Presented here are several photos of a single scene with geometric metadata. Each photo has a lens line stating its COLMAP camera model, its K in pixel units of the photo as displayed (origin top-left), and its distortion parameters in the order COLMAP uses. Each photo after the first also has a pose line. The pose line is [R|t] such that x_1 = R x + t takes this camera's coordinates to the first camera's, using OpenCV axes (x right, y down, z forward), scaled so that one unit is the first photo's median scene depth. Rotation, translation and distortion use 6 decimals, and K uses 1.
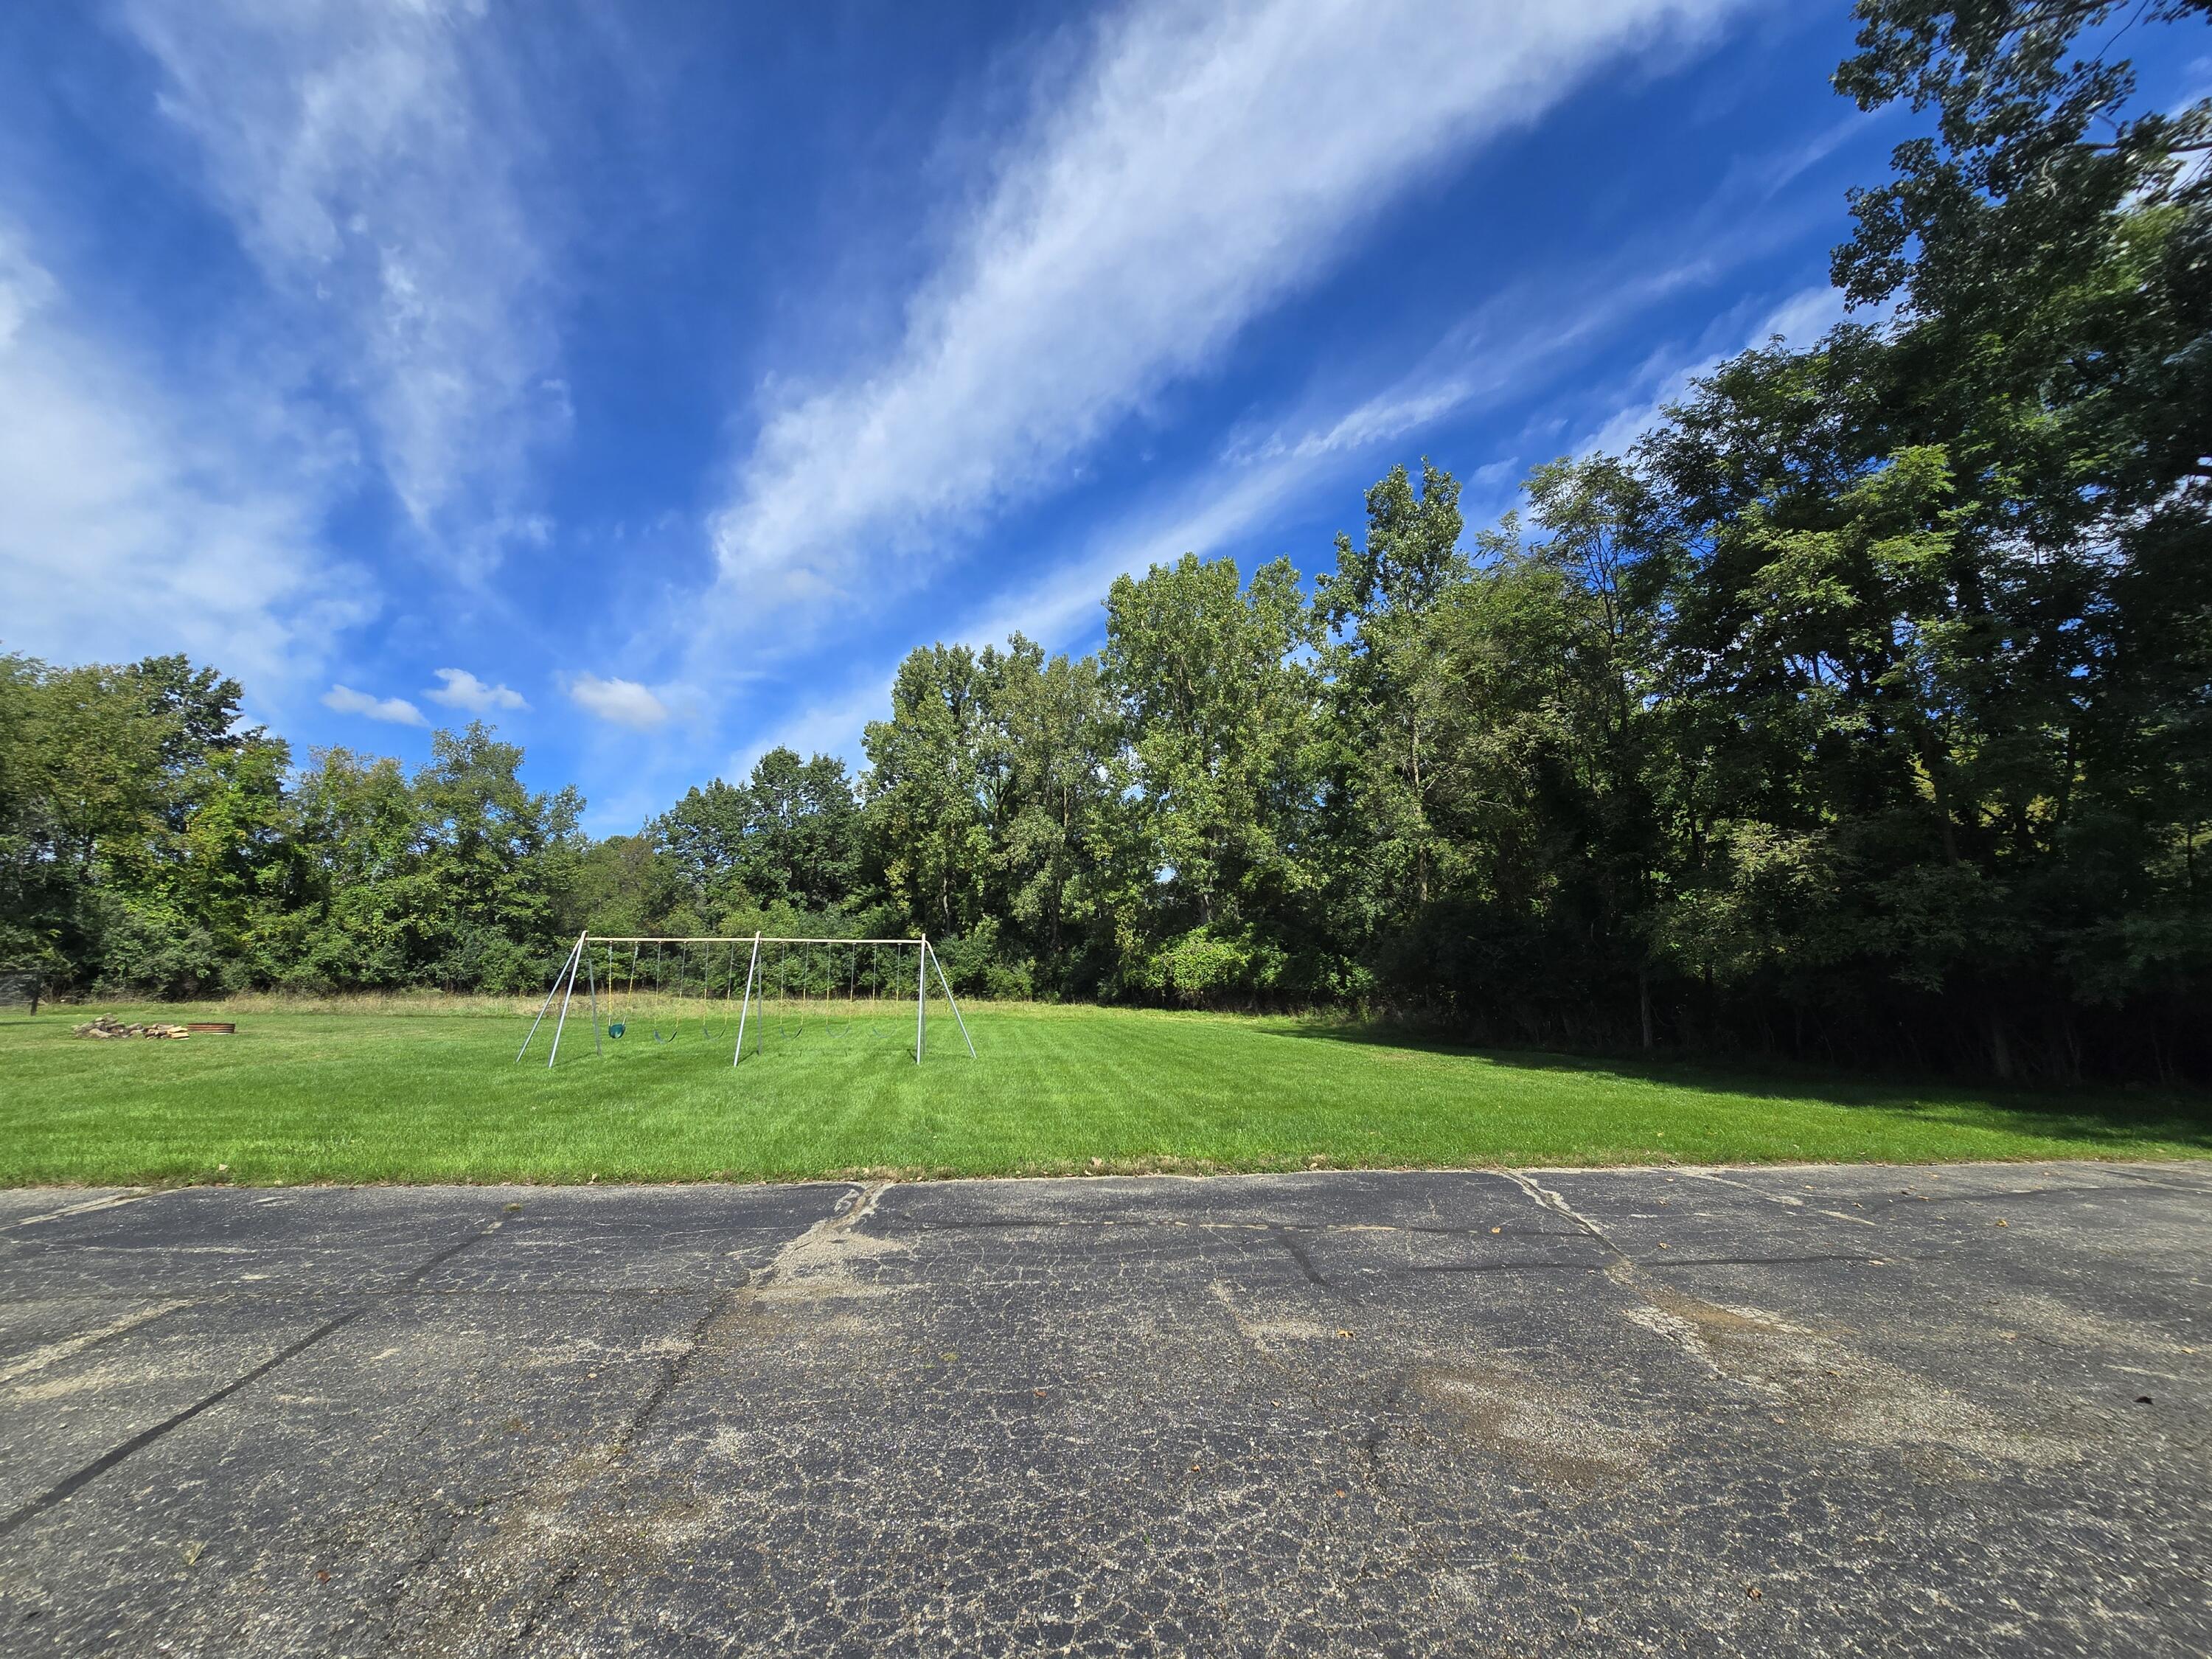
lens RADIAL K [[901.7, 0, 1105.8], [0, 901.7, 823.1], [0, 0, 1]] dist [-0.000570, 0.001042]
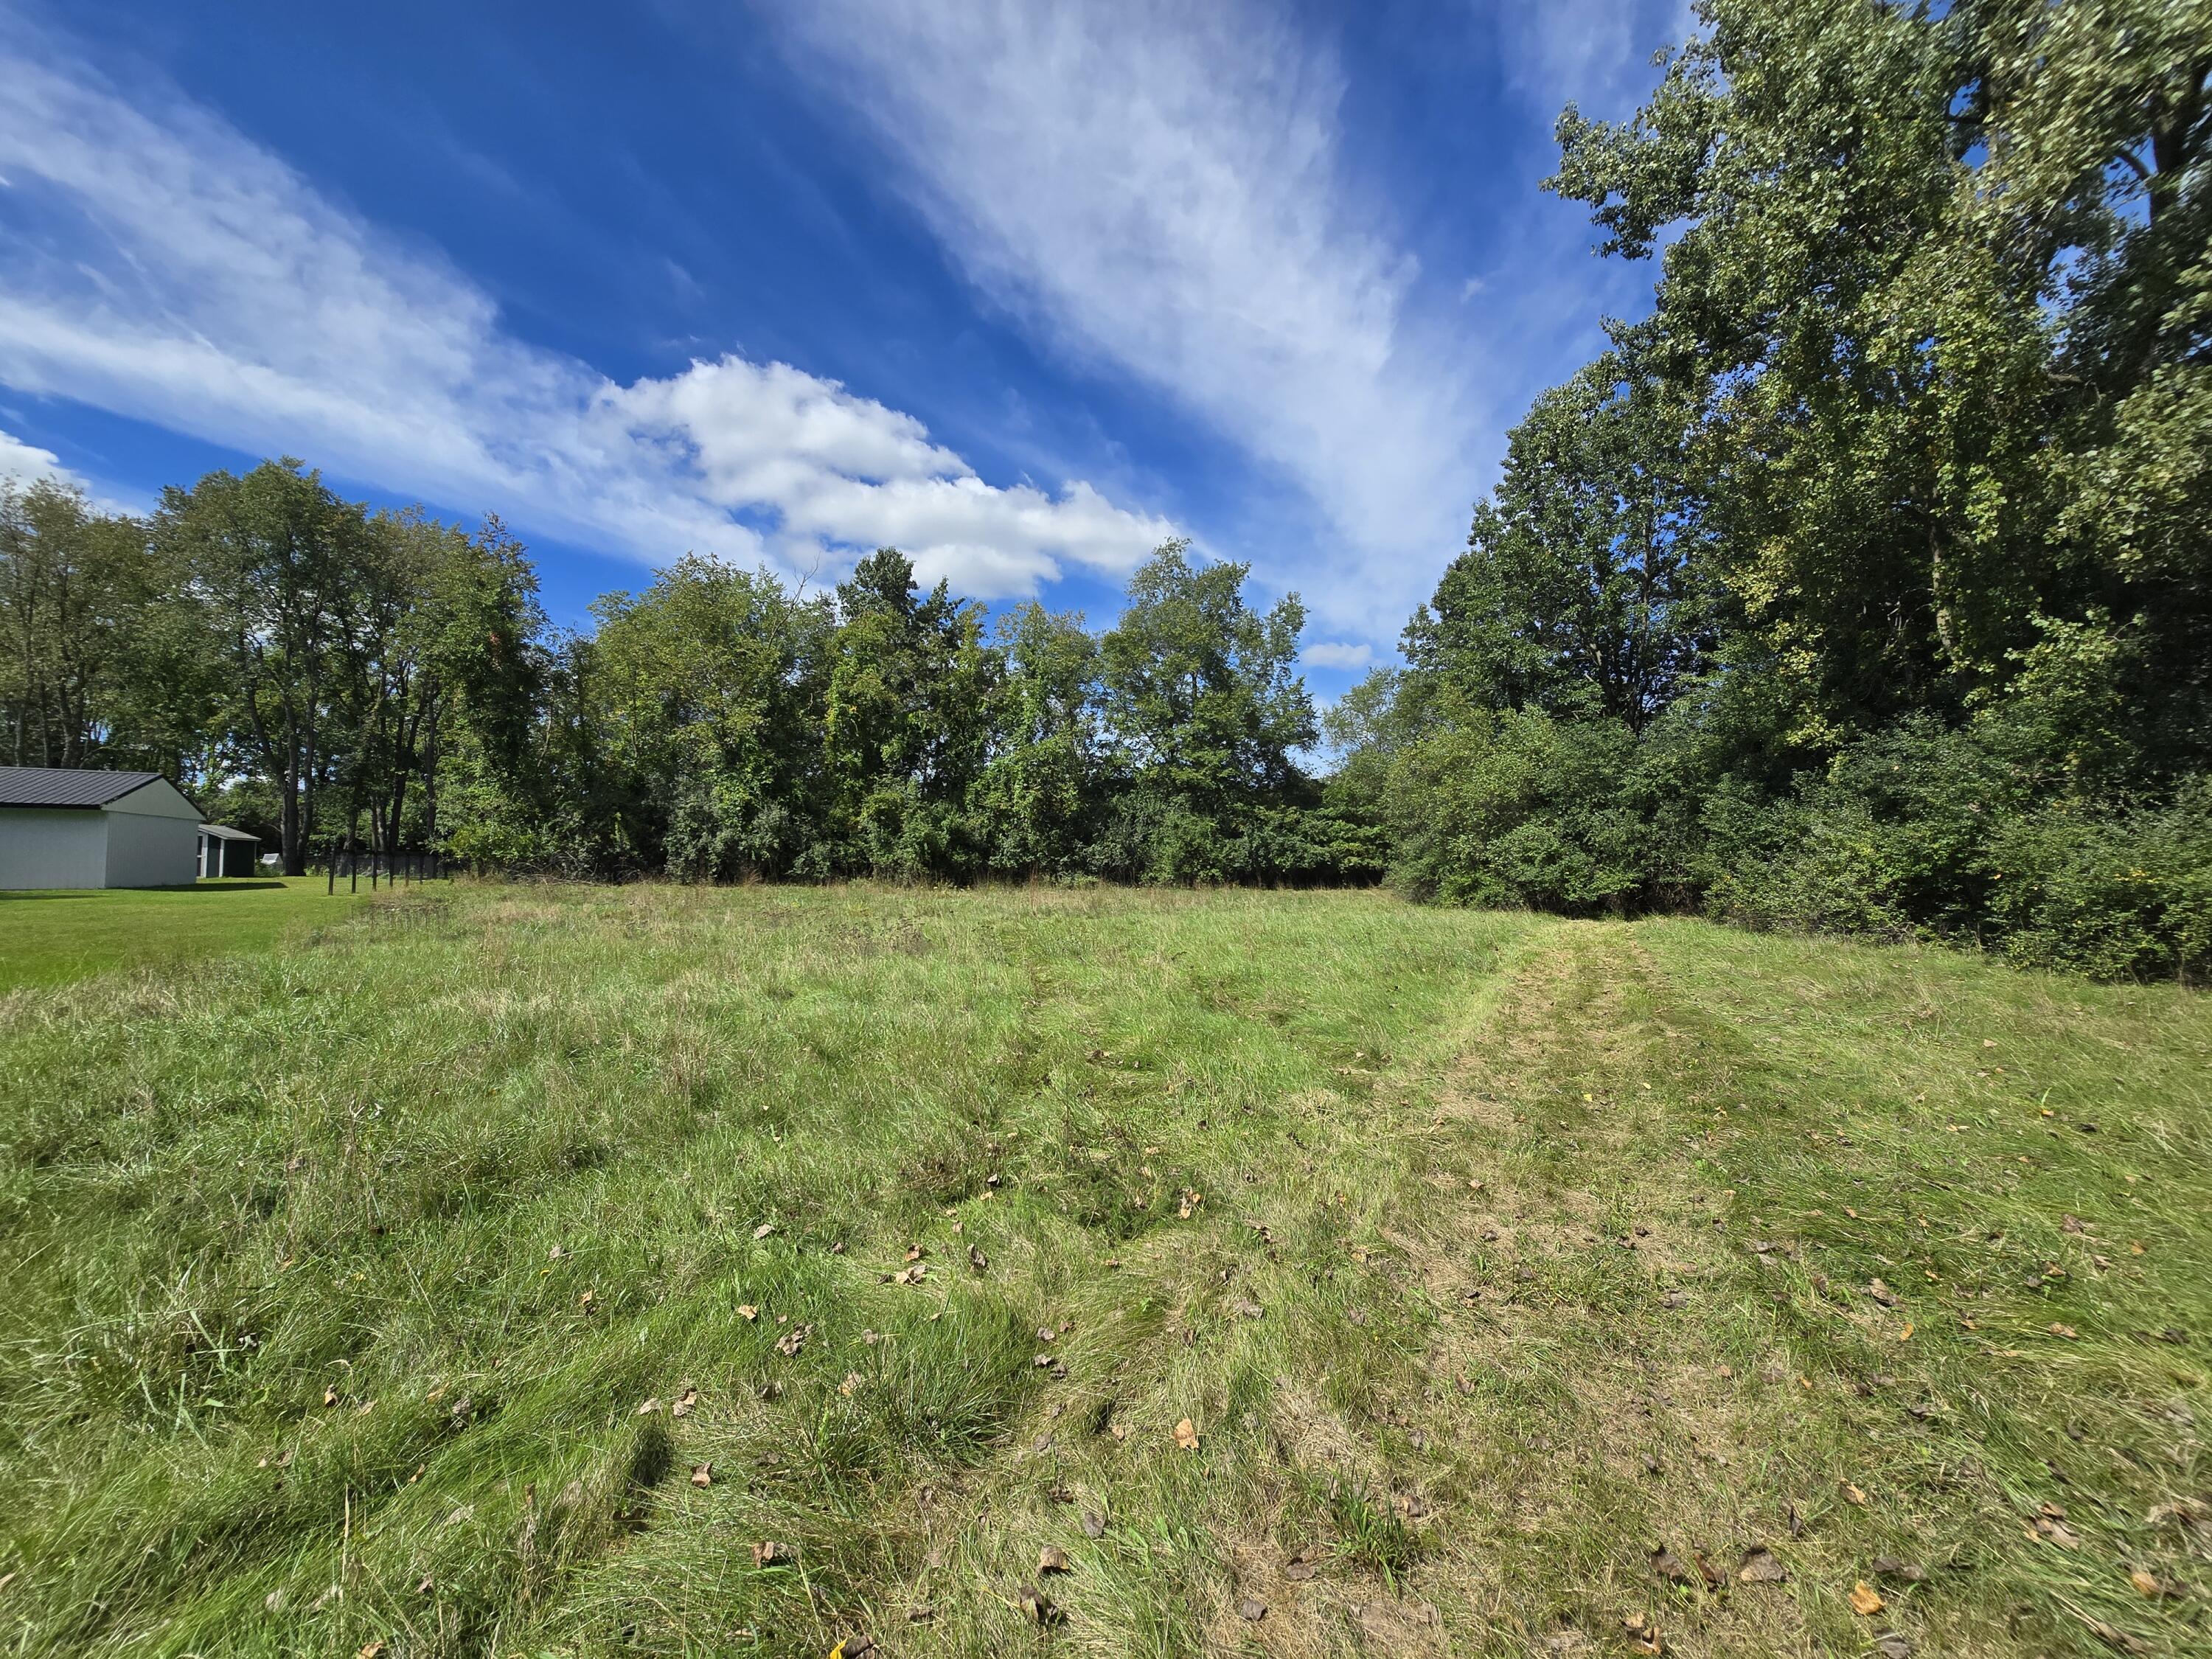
lens RADIAL K [[901.7, 0, 1097.1], [0, 901.7, 879.6], [0, 0, 1]] dist [-0.000570, 0.001042]
pose [[0.368460, 0.017641, -0.929476, 0.000098], [0.150247, 0.985546, 0.078265, 0.121677], [0.917422, -0.168489, 0.360484, 0.698315]]
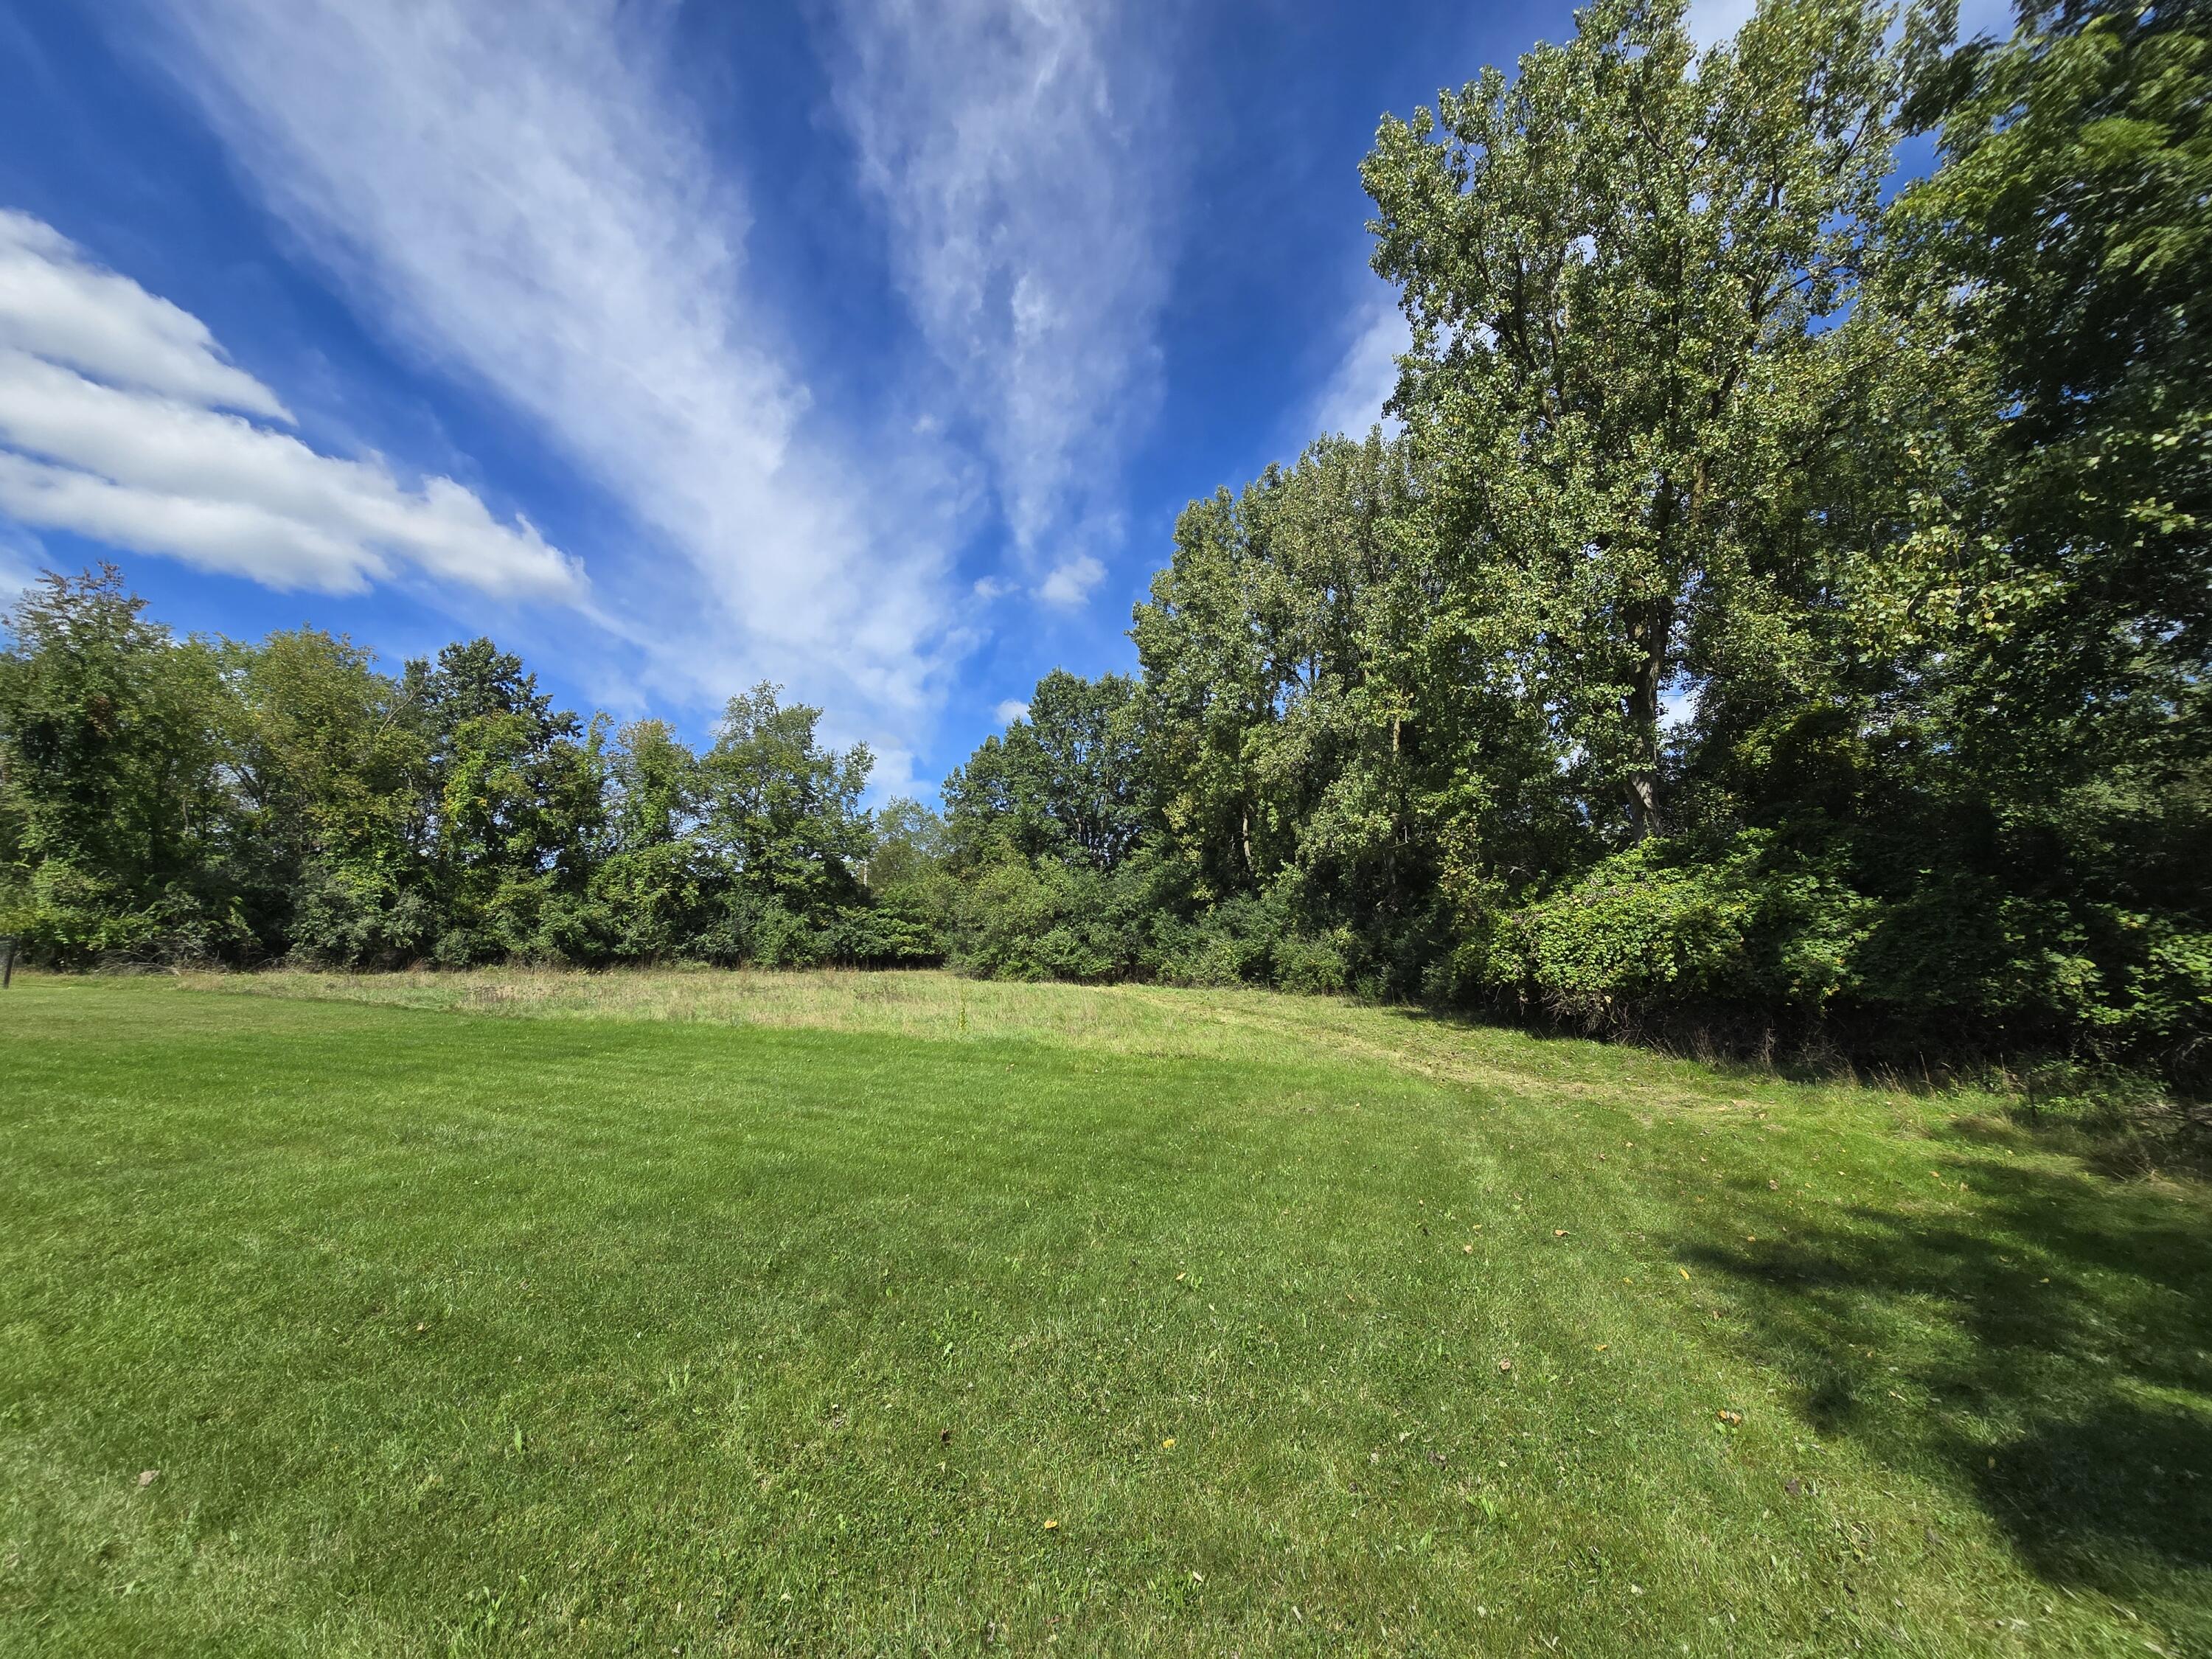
lens RADIAL K [[901.7, 0, 1096.2], [0, 901.7, 814.0], [0, 0, 1]] dist [-0.000570, 0.001042]
pose [[0.867342, -0.067137, -0.493164, 0.078664], [0.073994, 0.997243, -0.005624, 0.064328], [0.492182, -0.031613, 0.869918, 0.382571]]
